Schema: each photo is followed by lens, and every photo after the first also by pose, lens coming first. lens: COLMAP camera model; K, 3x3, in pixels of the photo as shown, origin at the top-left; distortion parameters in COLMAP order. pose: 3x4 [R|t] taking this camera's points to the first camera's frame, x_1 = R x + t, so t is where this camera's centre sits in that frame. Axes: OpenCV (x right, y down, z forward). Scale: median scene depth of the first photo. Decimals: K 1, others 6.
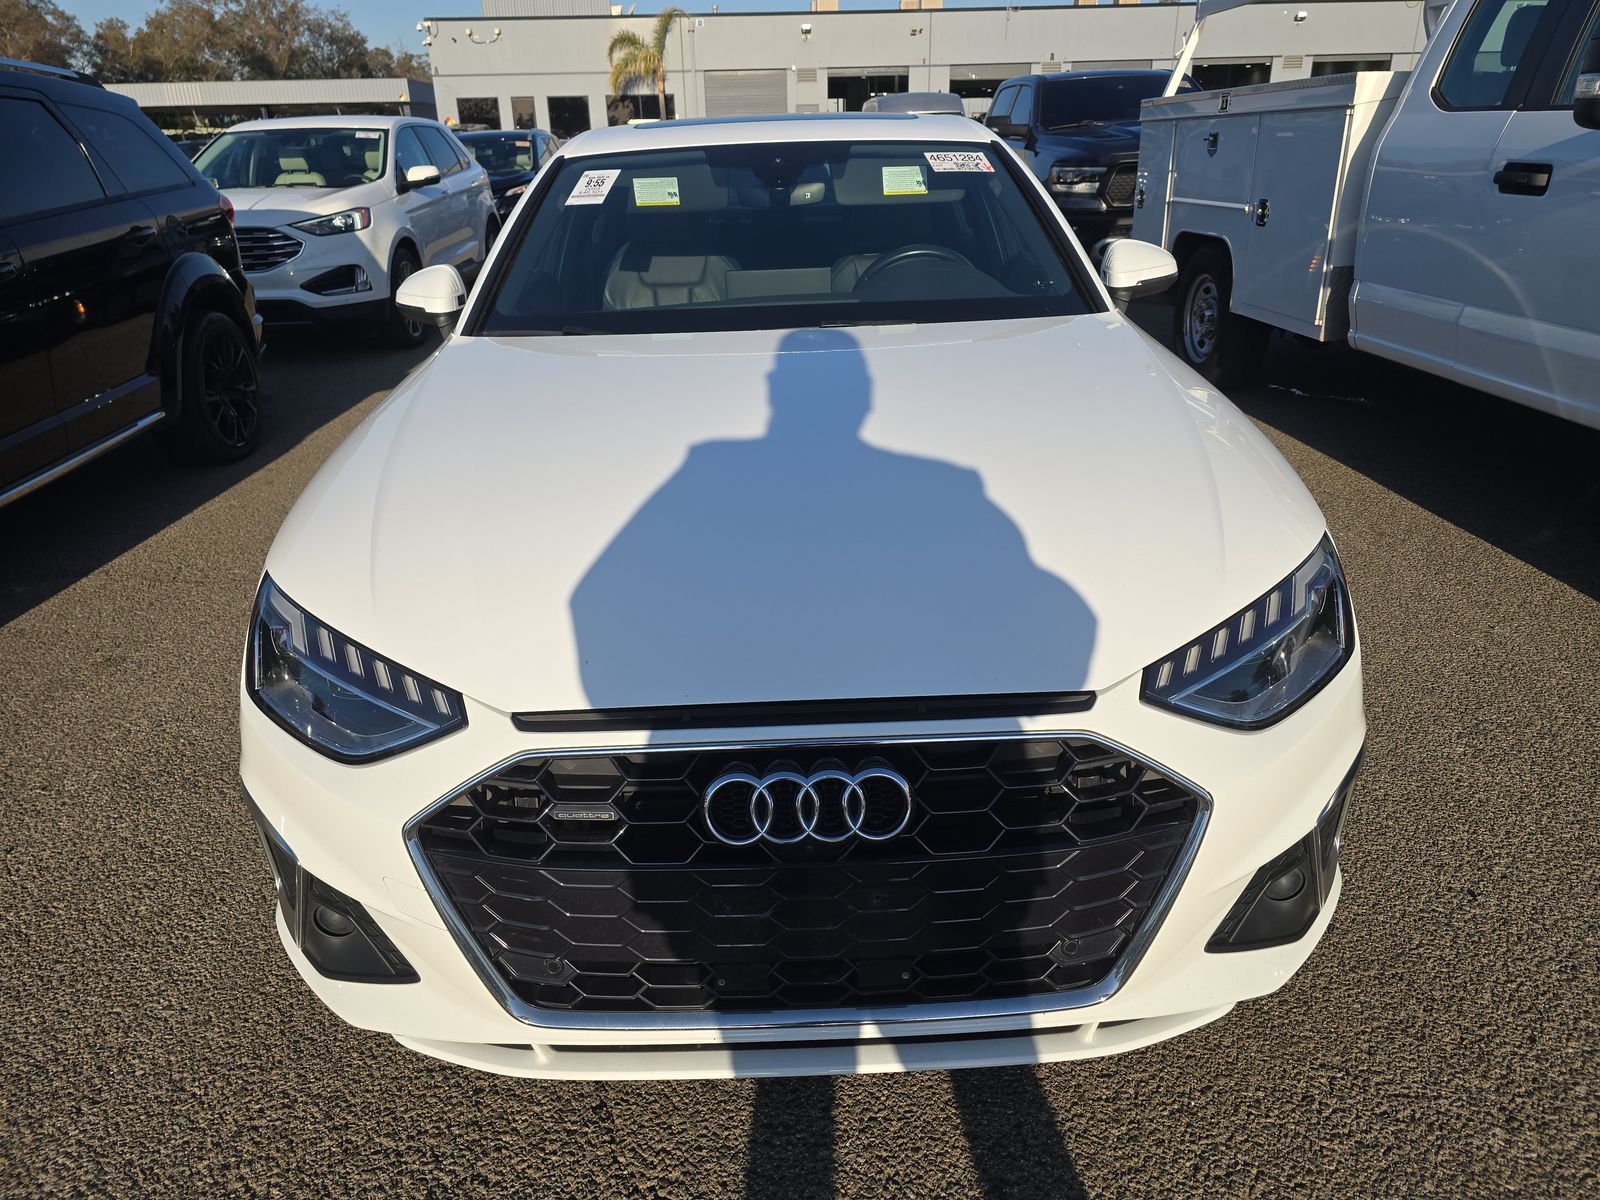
lens RADIAL K [[1092.4, 0, 800.0], [0, 1092.4, 600.0], [0, 0, 1]] dist [0.065548, -0.062053]
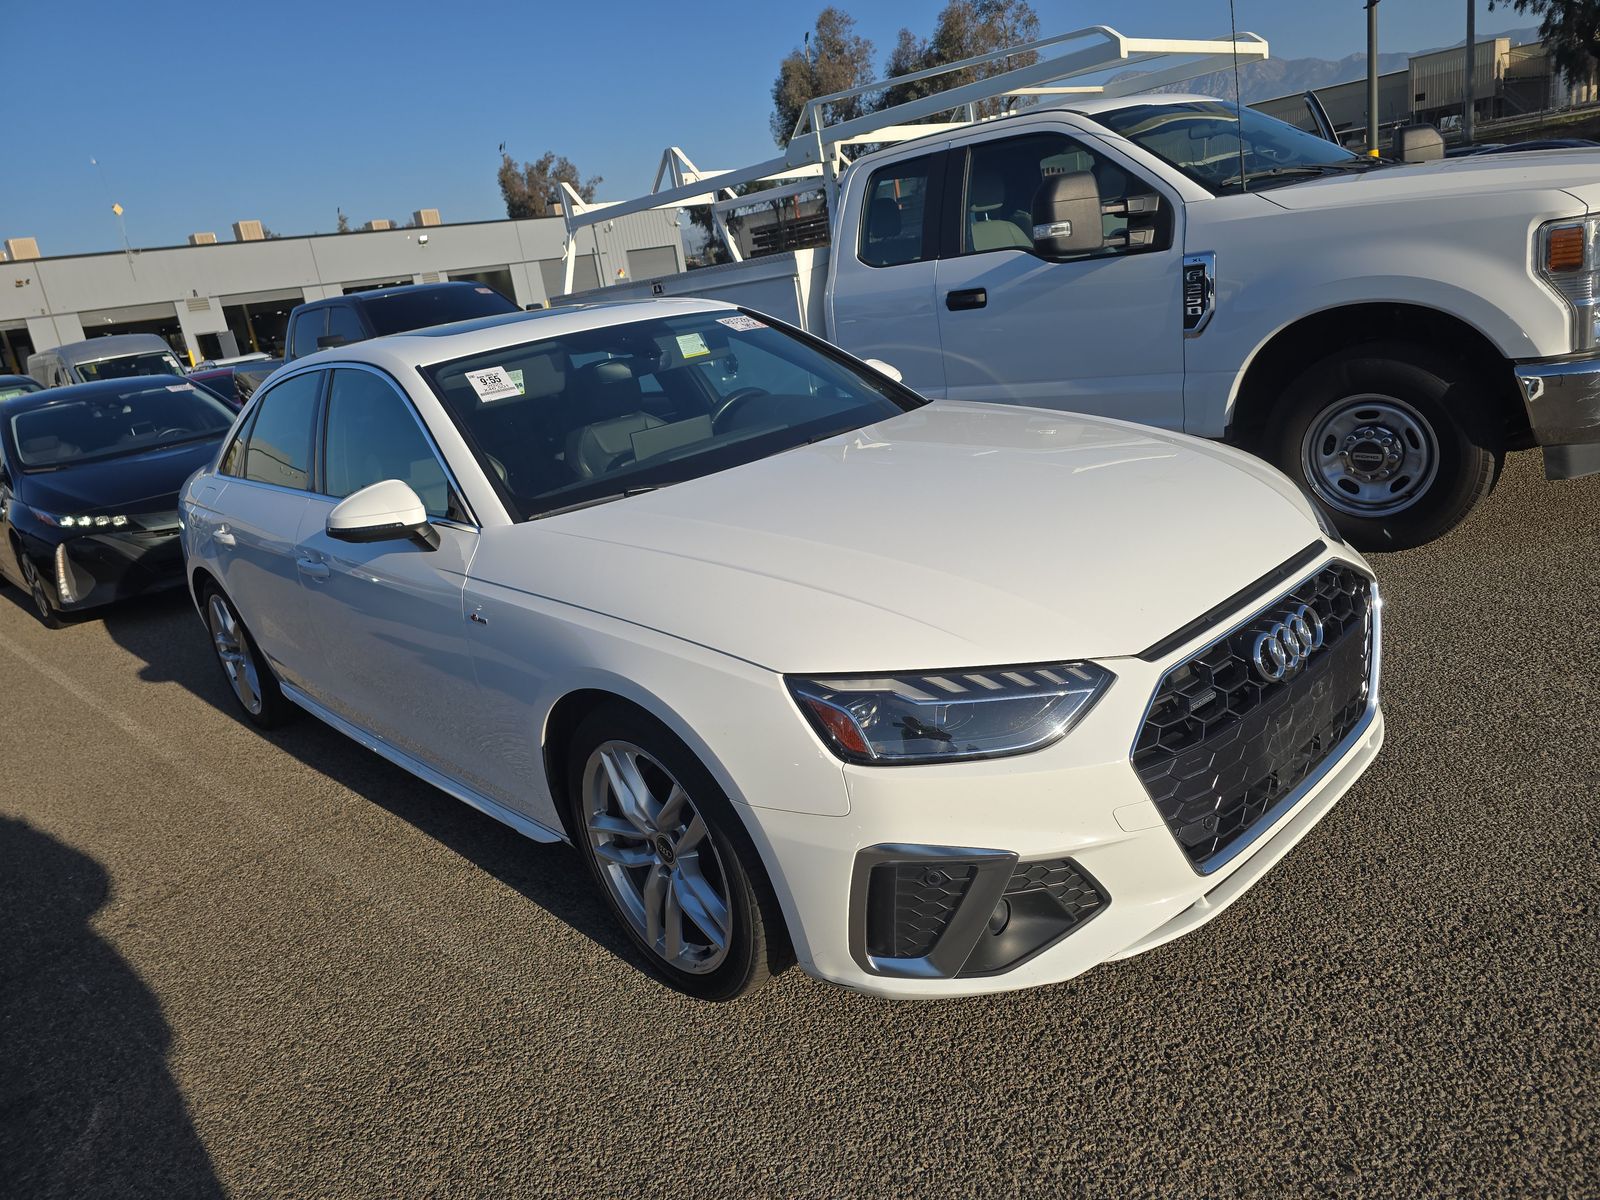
lens RADIAL K [[1092.4, 0, 800.0], [0, 1092.4, 600.0], [0, 0, 1]] dist [0.065548, -0.062053]
pose [[0.729945, -0.276567, 0.625052, -0.643937], [0.380534, 0.924085, -0.035513, -0.033044], [-0.567780, 0.263776, 0.779775, 0.064501]]
